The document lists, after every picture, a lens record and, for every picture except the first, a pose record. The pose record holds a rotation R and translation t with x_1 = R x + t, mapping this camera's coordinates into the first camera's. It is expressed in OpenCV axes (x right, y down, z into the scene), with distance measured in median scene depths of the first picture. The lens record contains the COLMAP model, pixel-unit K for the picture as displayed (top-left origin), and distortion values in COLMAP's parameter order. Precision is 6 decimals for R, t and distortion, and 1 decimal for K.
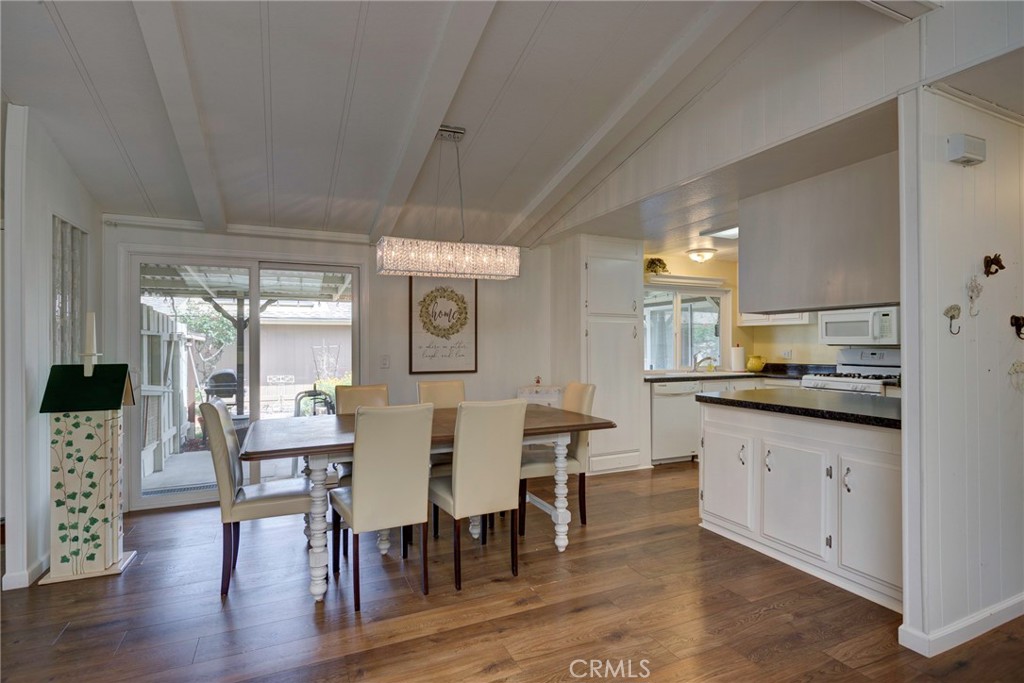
lens RADIAL K [[513.7, 0, 512.8], [0, 513.7, 339.4], [0, 0, 1]] dist [-0.009375, 0.002652]
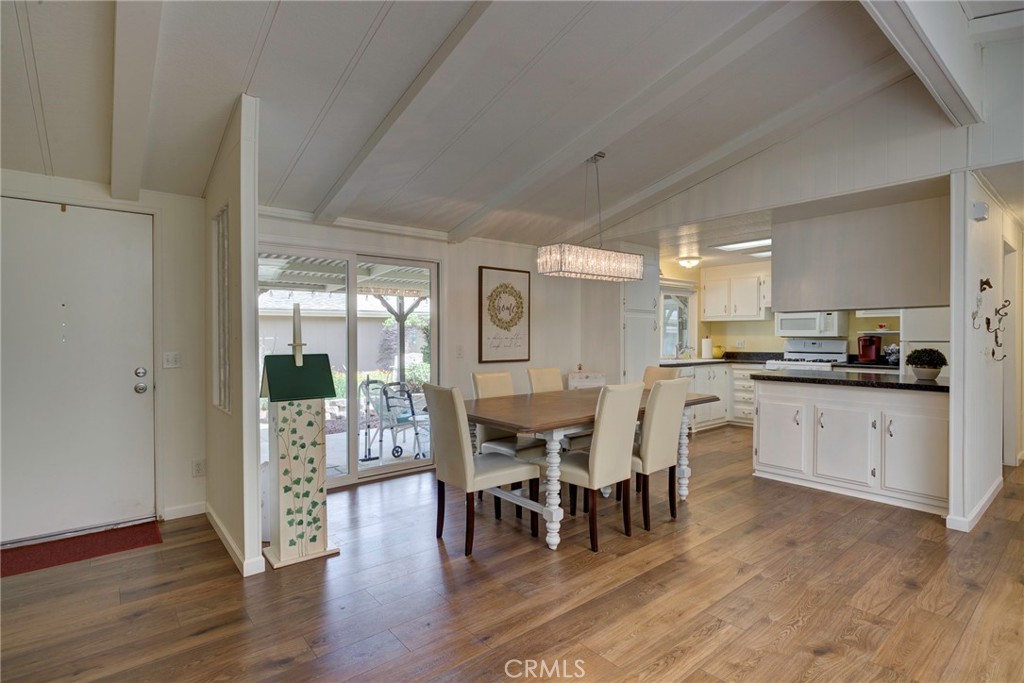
lens RADIAL K [[513.7, 0, 510.4], [0, 513.7, 339.7], [0, 0, 1]] dist [-0.009375, 0.002652]
pose [[0.964524, -0.000646, 0.263993, -0.573916], [-0.003472, 0.999880, 0.015130, 0.002179], [-0.263971, -0.015510, 0.964406, -0.086909]]
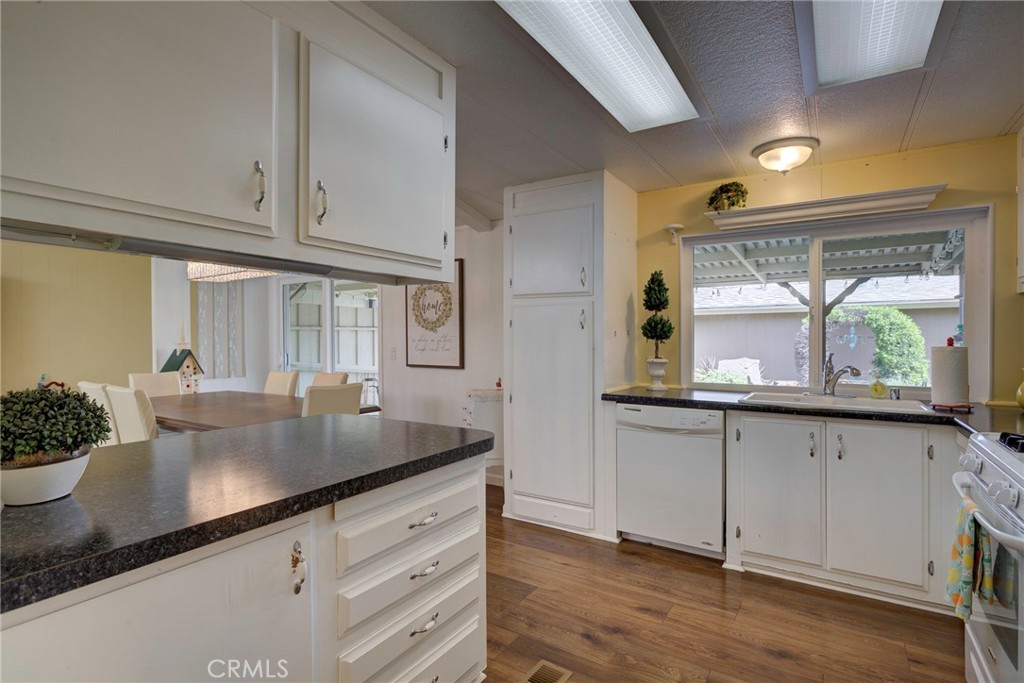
lens RADIAL K [[513.7, 0, 502.5], [0, 513.7, 343.9], [0, 0, 1]] dist [-0.009375, 0.002652]
pose [[0.524838, 0.014305, -0.851082, 1.043772], [0.009359, 0.999701, 0.022574, 0.001067], [0.851151, -0.019813, 0.524547, 0.839522]]
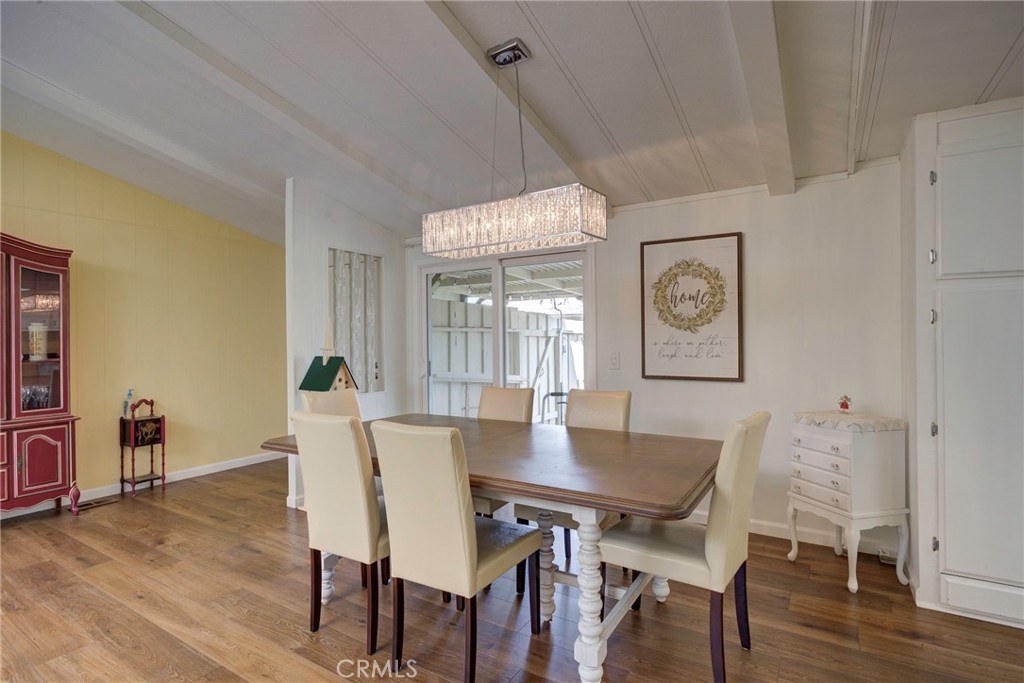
lens RADIAL K [[513.7, 0, 513.1], [0, 513.7, 335.9], [0, 0, 1]] dist [-0.009375, 0.002652]
pose [[0.542773, -0.006696, -0.839853, 0.463067], [0.012606, 0.999921, 0.000174, 0.001503], [0.839785, -0.010682, 0.542814, 0.560283]]
